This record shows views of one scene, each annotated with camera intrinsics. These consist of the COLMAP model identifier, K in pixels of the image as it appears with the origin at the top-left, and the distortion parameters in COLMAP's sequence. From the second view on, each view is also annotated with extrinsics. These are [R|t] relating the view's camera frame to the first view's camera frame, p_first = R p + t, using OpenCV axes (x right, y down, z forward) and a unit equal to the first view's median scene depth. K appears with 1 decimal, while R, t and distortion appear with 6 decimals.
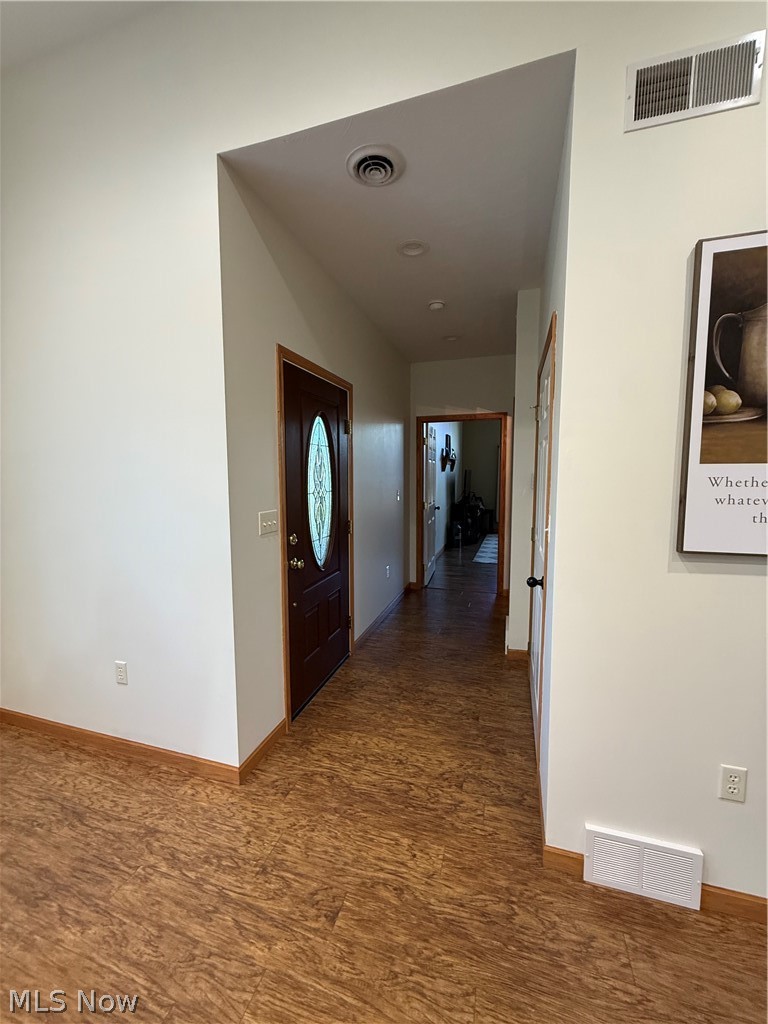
lens RADIAL K [[421.3, 0, 380.2], [0, 421.3, 510.2], [0, 0, 1]] dist [-0.003014, 0.000404]
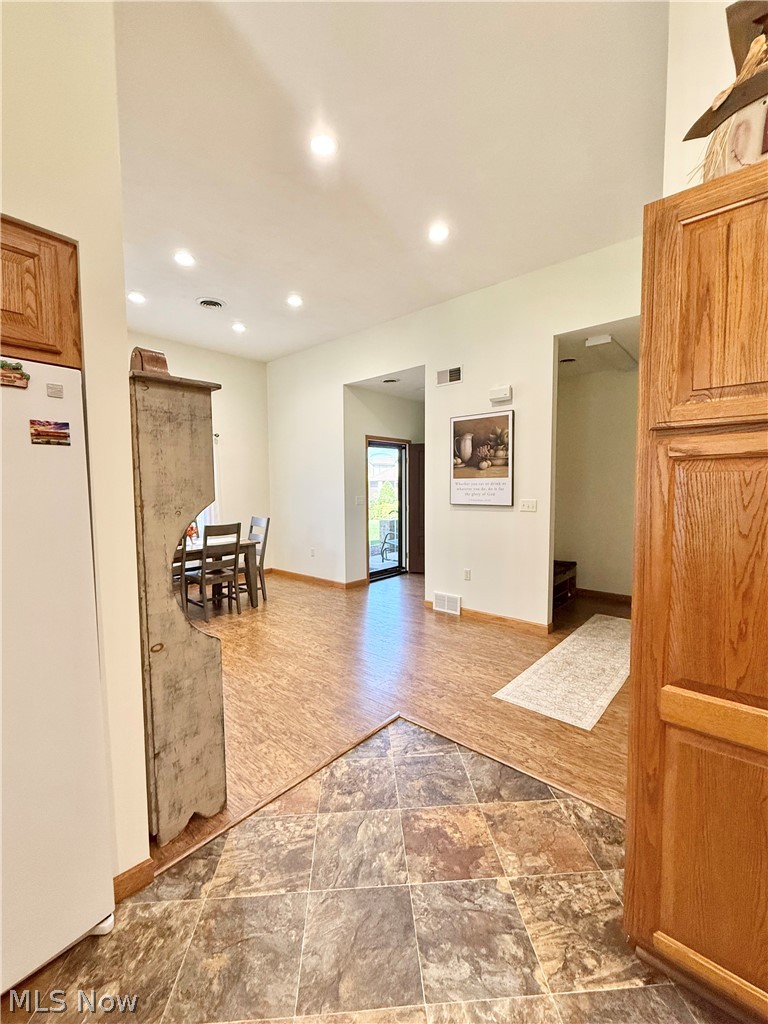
lens RADIAL K [[421.3, 0, 380.2], [0, 421.3, 510.2], [0, 0, 1]] dist [-0.003014, 0.000404]
pose [[0.915230, 0.023000, -0.402275, 1.648805], [-0.034160, 0.999204, -0.020589, 0.251454], [0.401481, 0.032585, 0.915287, -2.509376]]
